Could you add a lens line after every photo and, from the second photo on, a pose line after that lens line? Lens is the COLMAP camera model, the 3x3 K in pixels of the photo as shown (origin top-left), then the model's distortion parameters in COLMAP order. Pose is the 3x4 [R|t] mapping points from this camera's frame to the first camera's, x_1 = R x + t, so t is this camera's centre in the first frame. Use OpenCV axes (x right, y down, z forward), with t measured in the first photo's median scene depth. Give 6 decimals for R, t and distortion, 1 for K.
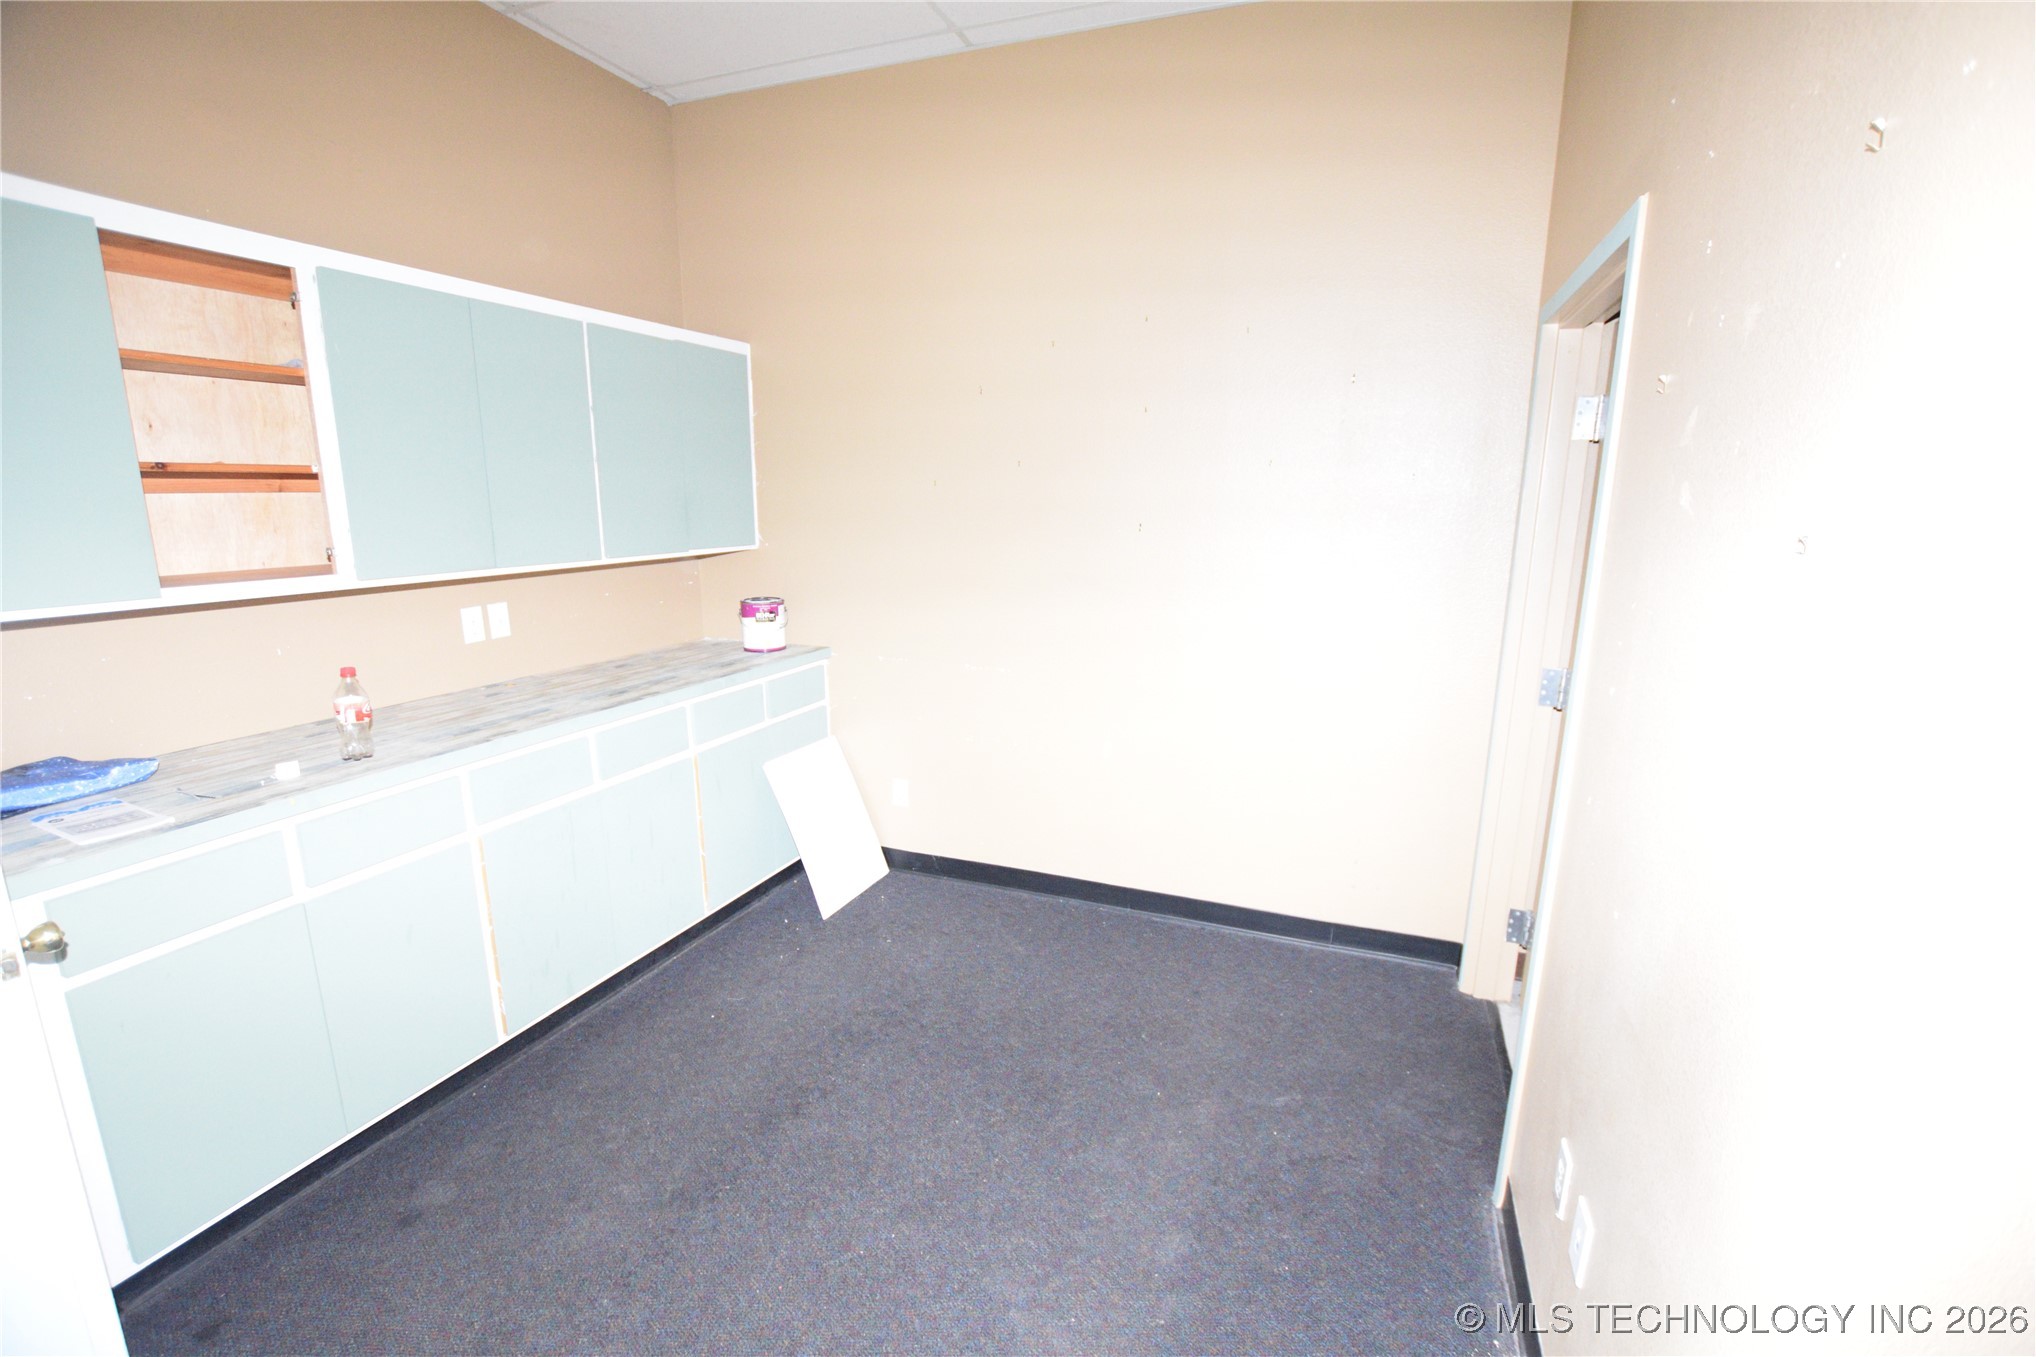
lens RADIAL K [[896.9, 0, 1018.5], [0, 896.9, 678.8], [0, 0, 1]] dist [-0.033949, 0.005183]
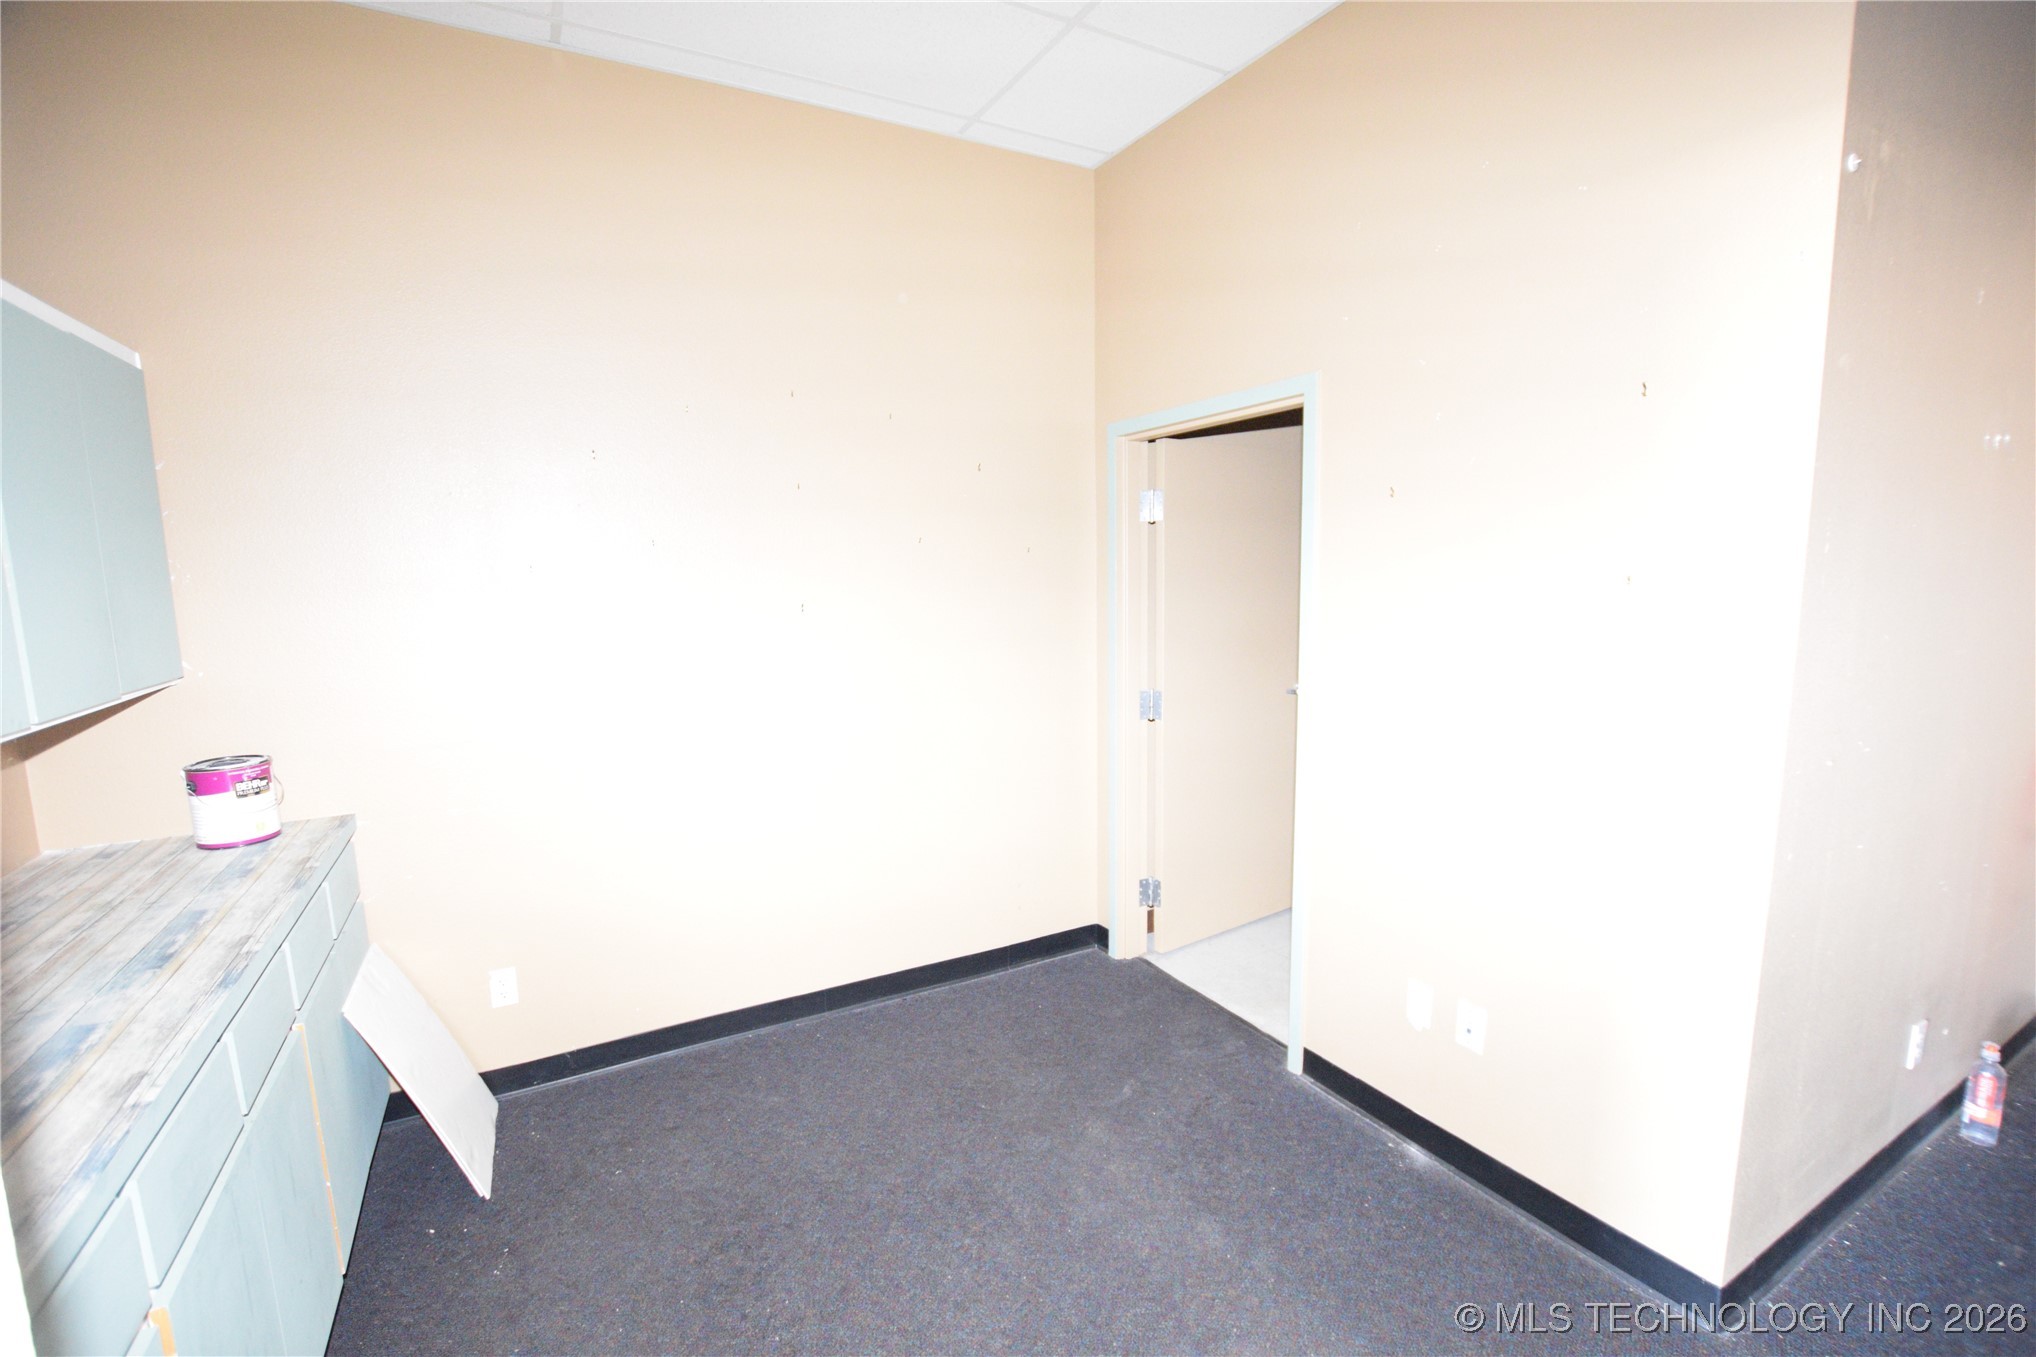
lens RADIAL K [[896.9, 0, 1021.1], [0, 896.9, 681.4], [0, 0, 1]] dist [-0.033949, 0.005183]
pose [[0.640372, -0.120711, 0.758520, -0.508399], [0.180420, 0.983581, 0.004209, -0.061310], [-0.746573, 0.134157, 0.651637, 0.243212]]
